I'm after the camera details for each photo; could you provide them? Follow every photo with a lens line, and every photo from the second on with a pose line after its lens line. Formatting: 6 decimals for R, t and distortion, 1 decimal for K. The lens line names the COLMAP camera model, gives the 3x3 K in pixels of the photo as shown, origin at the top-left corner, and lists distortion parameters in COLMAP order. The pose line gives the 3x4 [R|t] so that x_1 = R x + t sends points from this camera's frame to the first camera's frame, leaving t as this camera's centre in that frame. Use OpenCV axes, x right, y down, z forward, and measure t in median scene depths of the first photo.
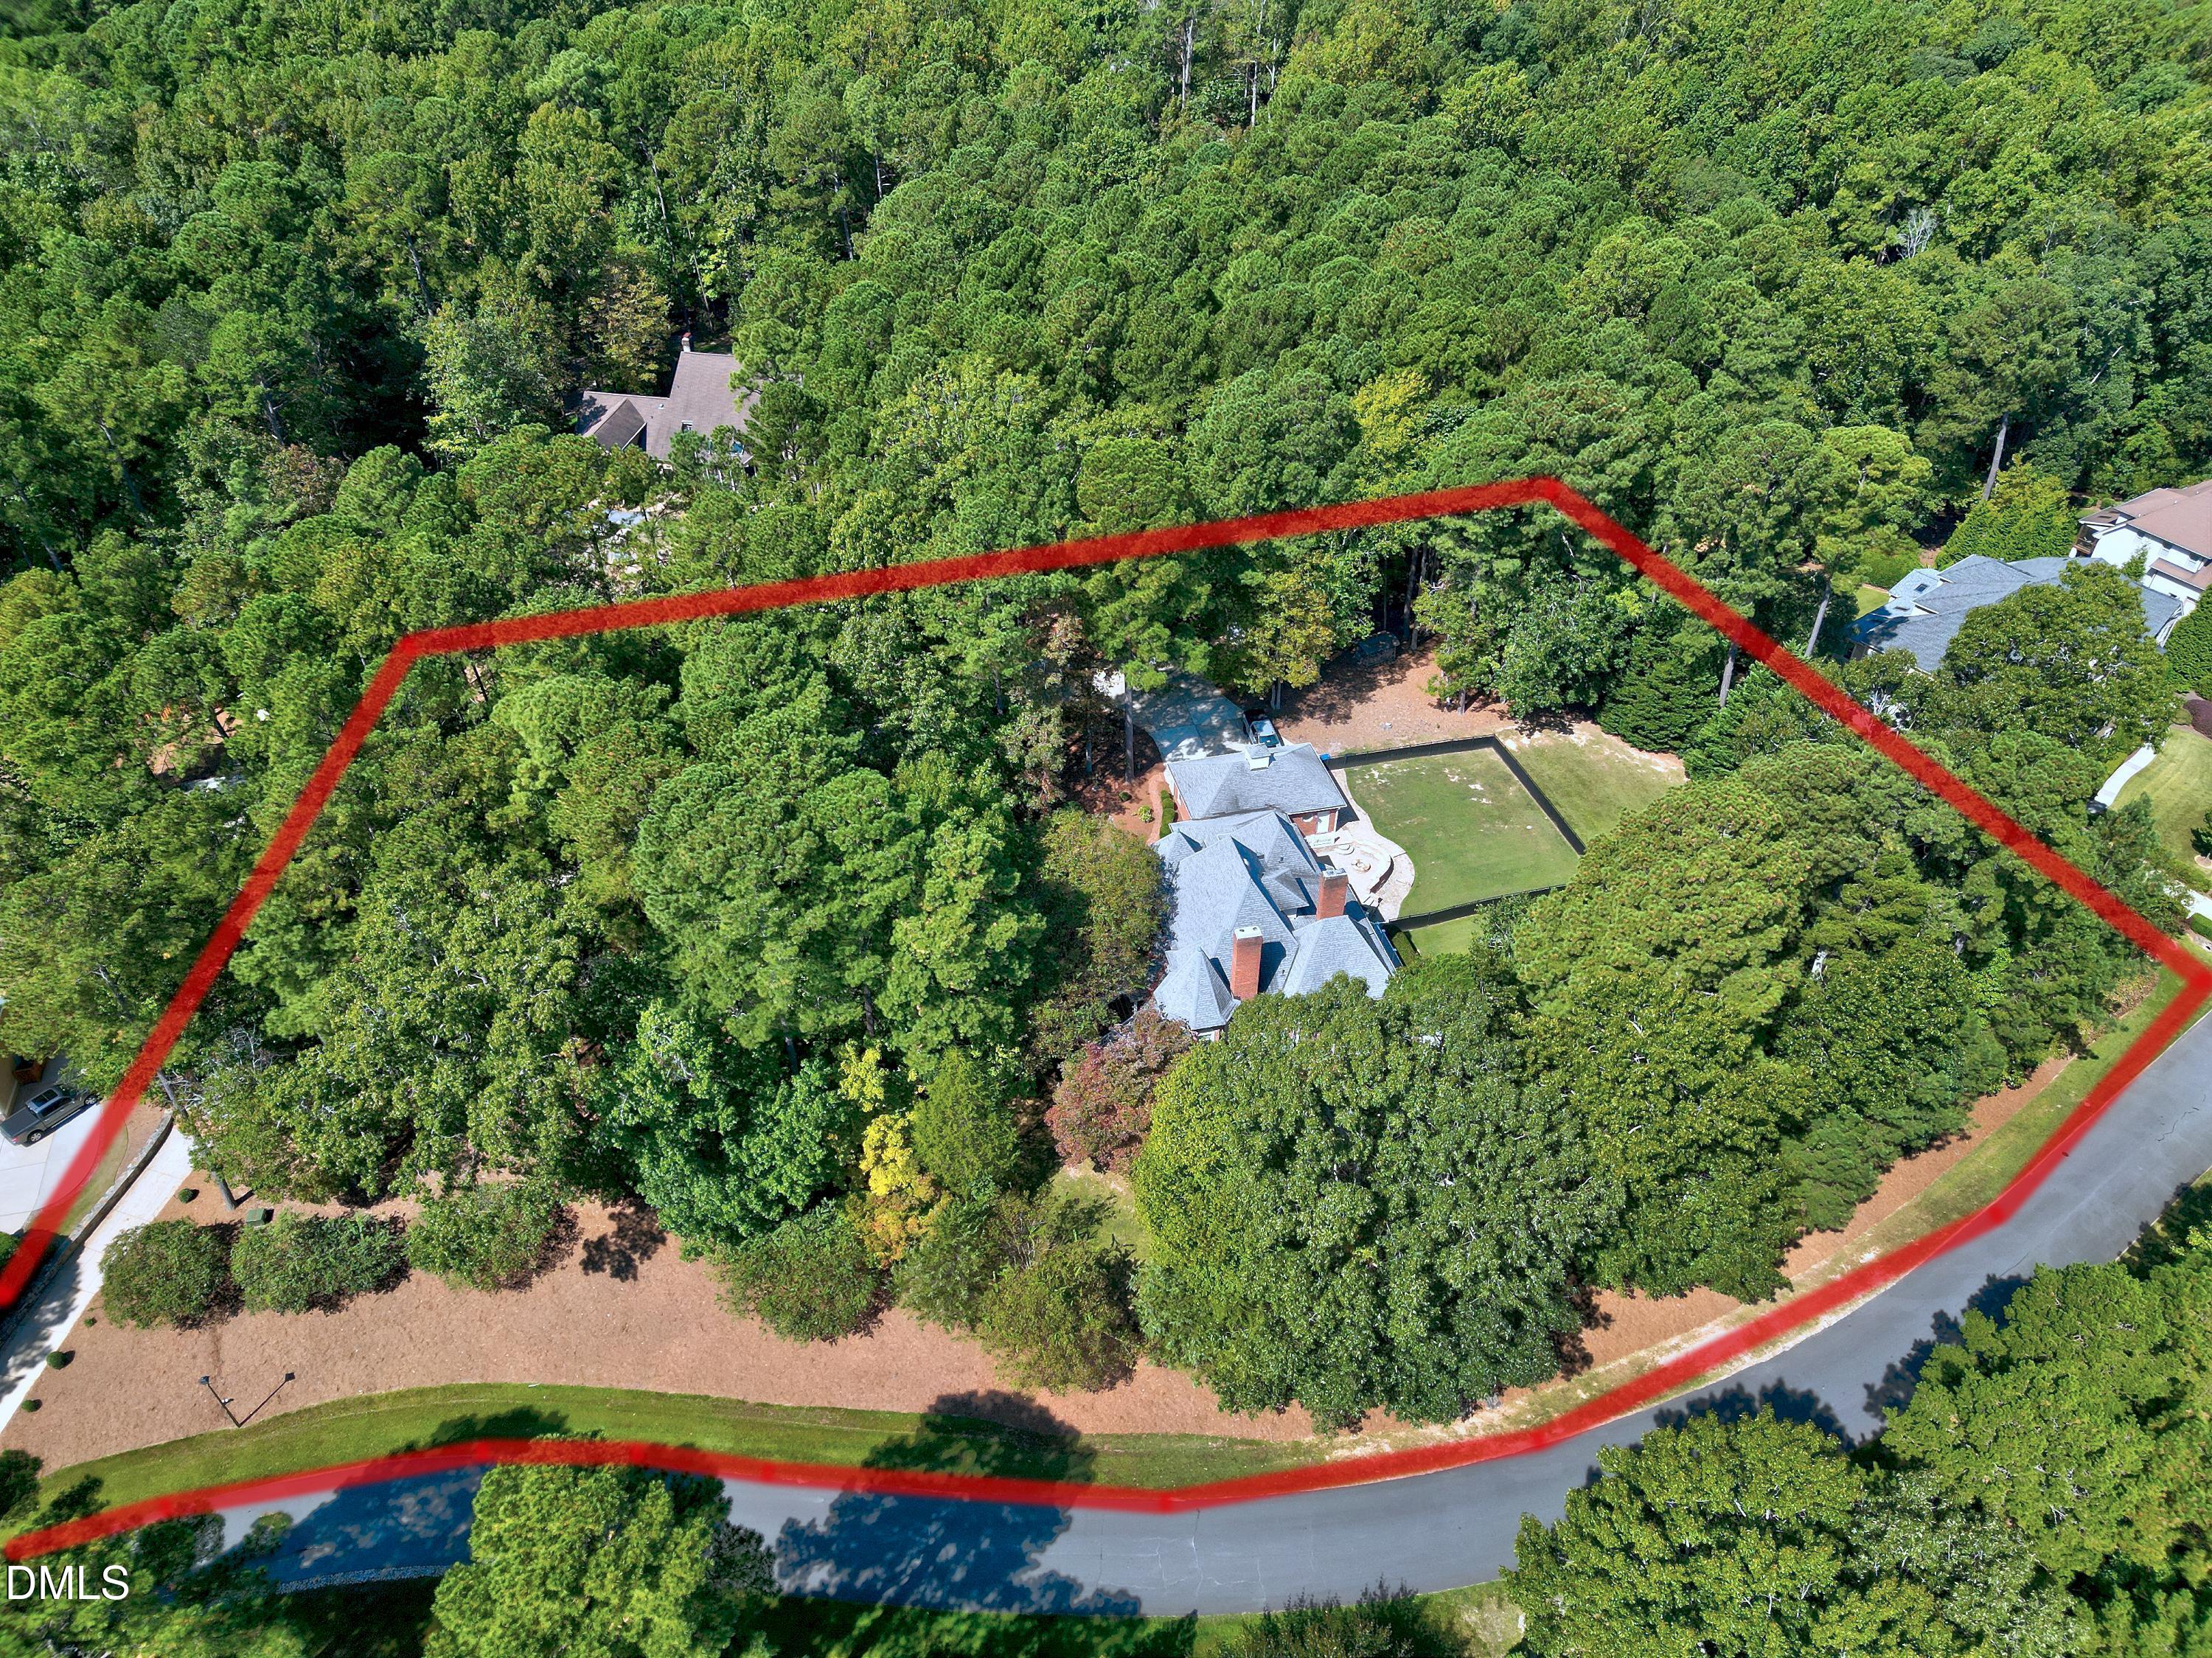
lens RADIAL K [[1554.9, 0, 1101.7], [0, 1554.9, 828.1], [0, 0, 1]] dist [0.052587, -0.042536]
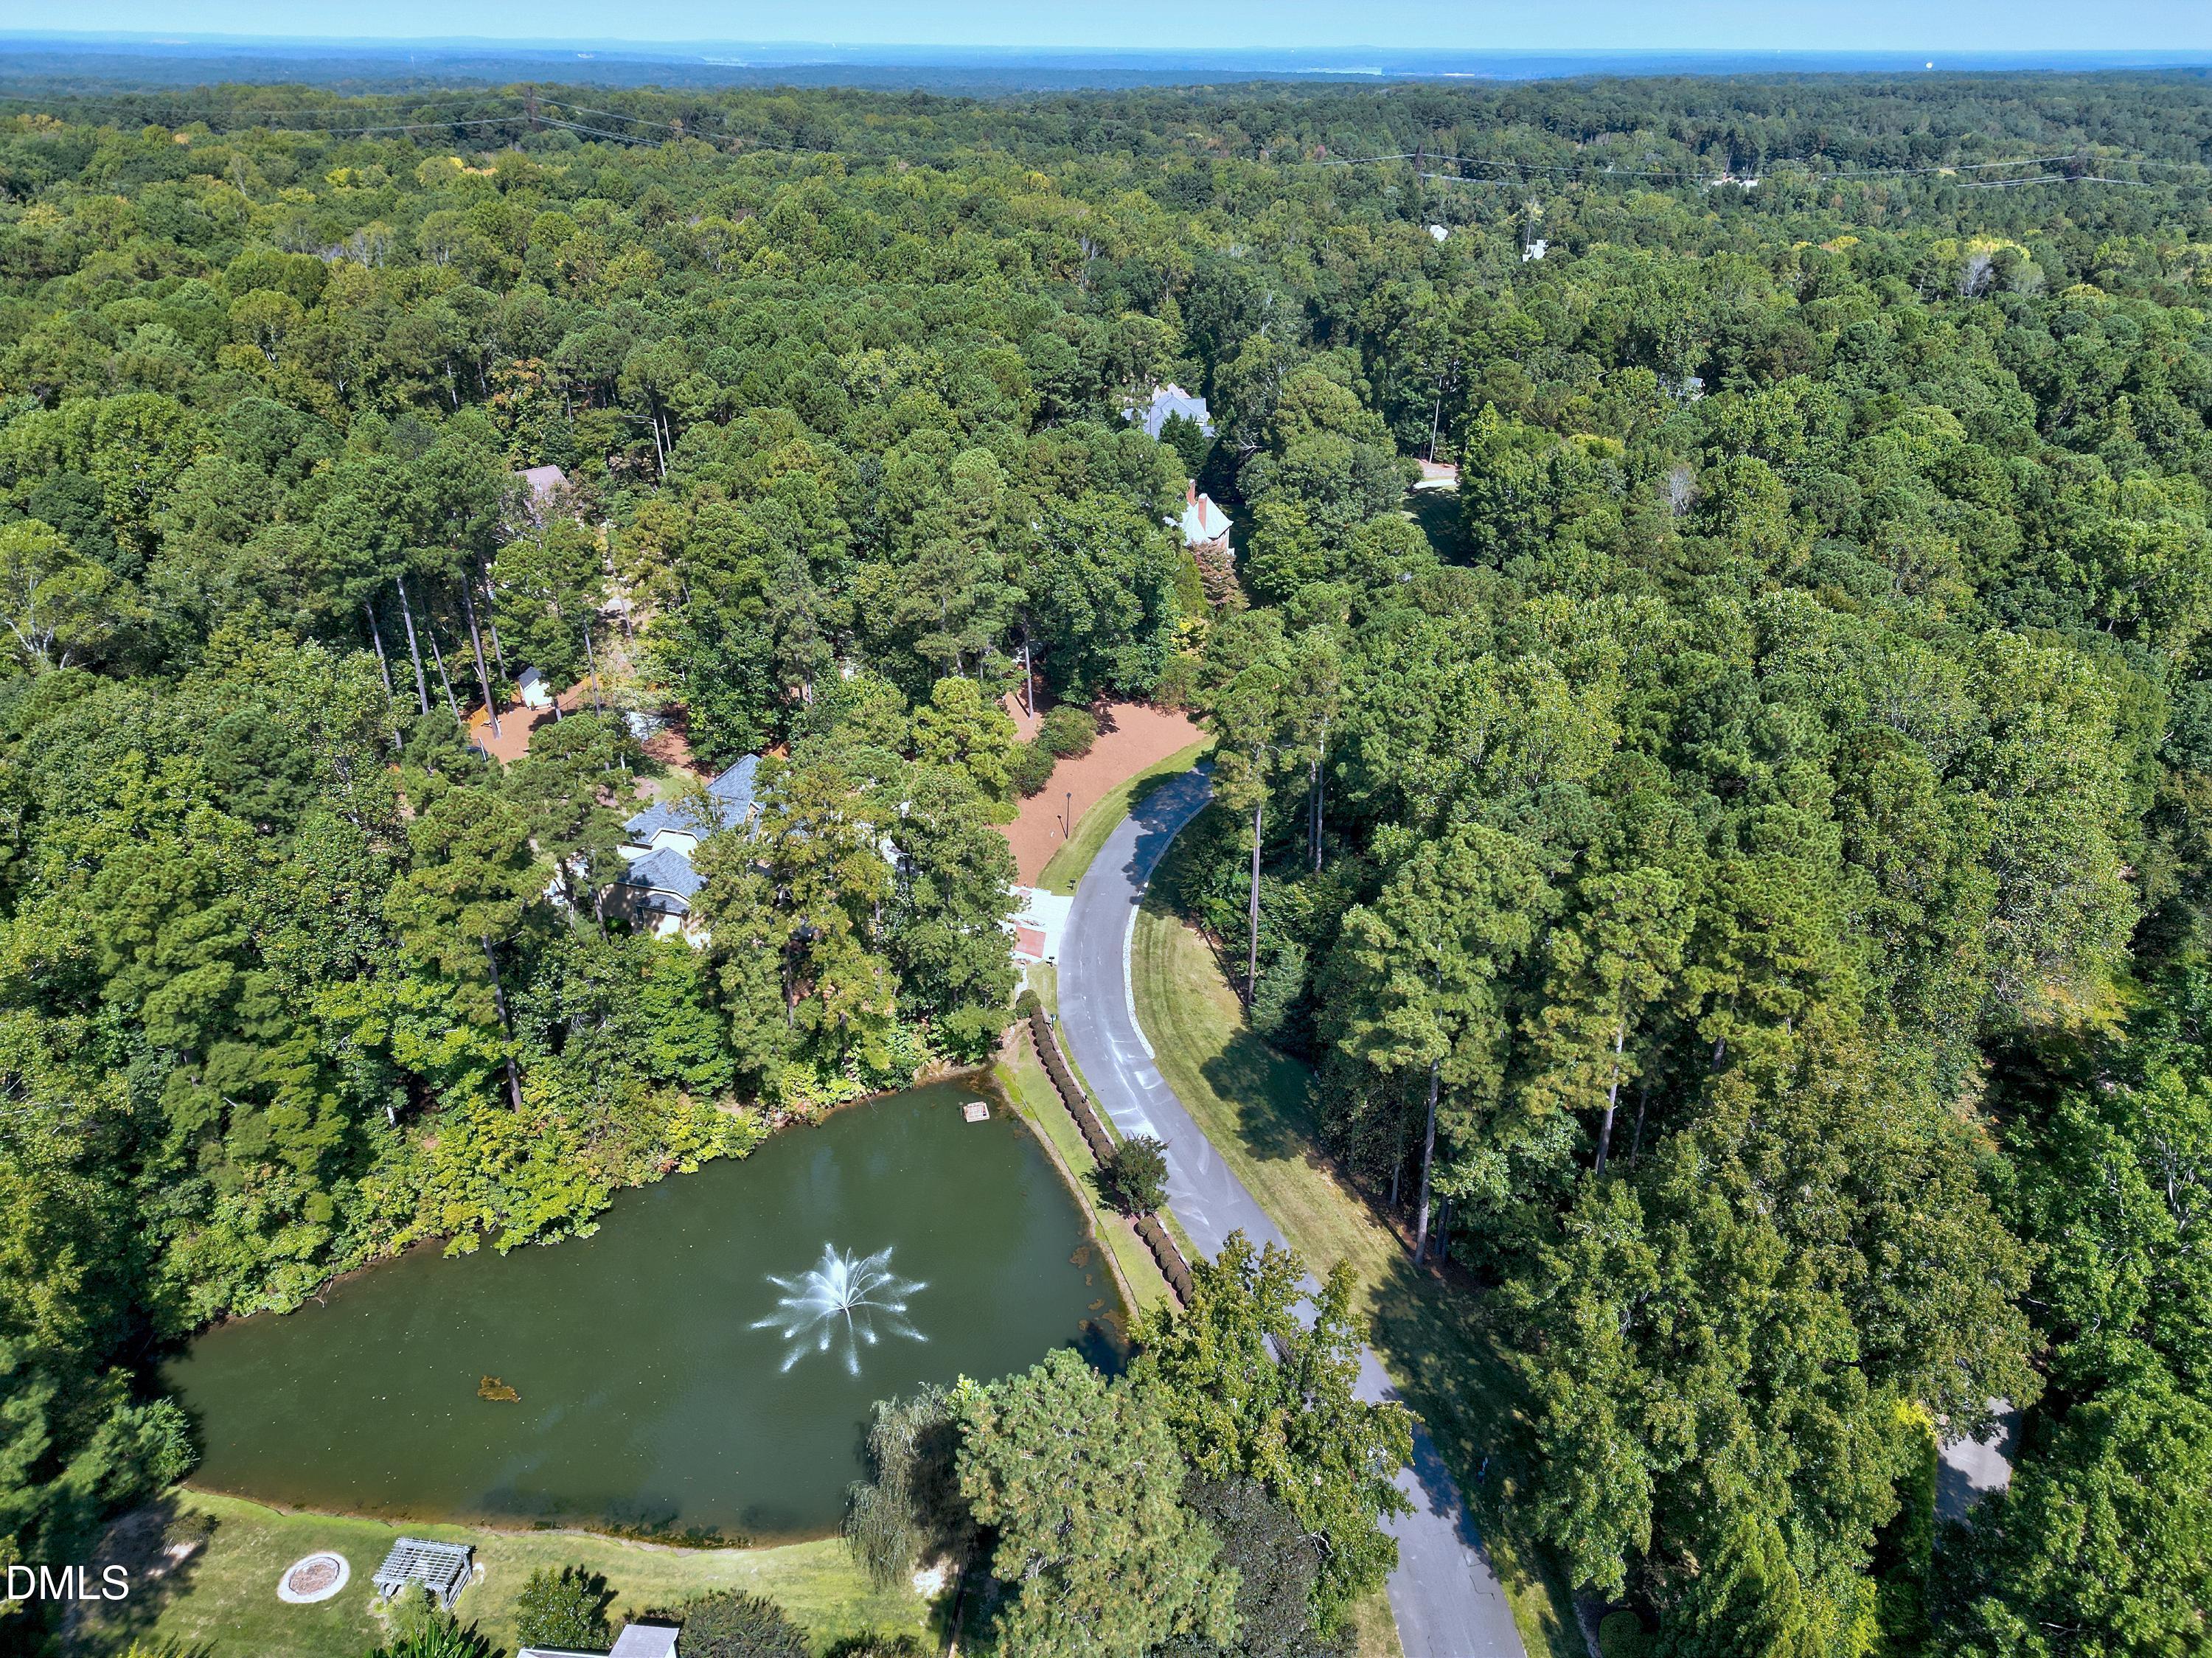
lens RADIAL K [[1554.9, 0, 1098.3], [0, 1554.9, 832.9], [0, 0, 1]] dist [0.052587, -0.042536]
pose [[0.555503, -0.371560, 0.743882, -1.574297], [0.522367, 0.851983, 0.035472, 0.276158], [-0.646955, 0.368874, 0.667369, -0.200468]]
